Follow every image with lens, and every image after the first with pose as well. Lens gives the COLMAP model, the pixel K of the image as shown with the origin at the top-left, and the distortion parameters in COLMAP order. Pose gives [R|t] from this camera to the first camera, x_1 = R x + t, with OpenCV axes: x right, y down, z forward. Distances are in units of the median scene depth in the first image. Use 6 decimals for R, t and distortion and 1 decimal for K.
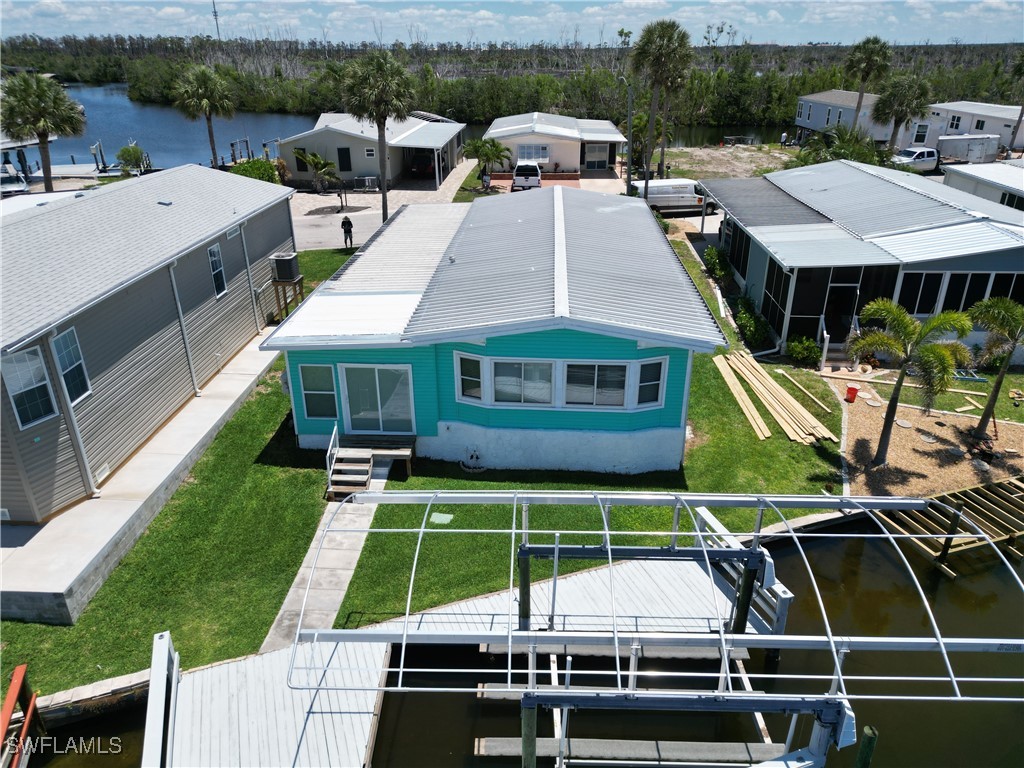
lens RADIAL K [[713.9, 0, 512.0], [0, 713.9, 384.0], [0, 0, 1]] dist [0.077876, -0.074210]
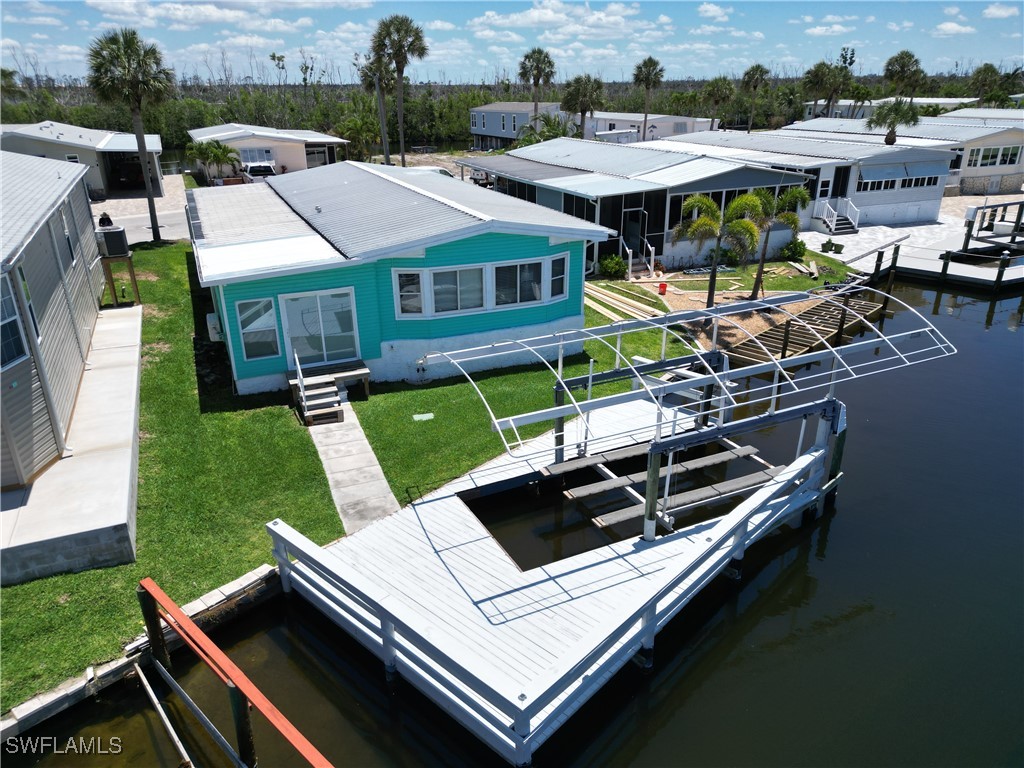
lens RADIAL K [[713.9, 0, 512.0], [0, 713.9, 384.0], [0, 0, 1]] dist [0.077876, -0.074210]
pose [[0.891967, -0.178536, 0.415356, -0.398010], [0.196165, 0.980571, 0.000229, 0.157592], [-0.407326, 0.081274, 0.909659, -0.025460]]
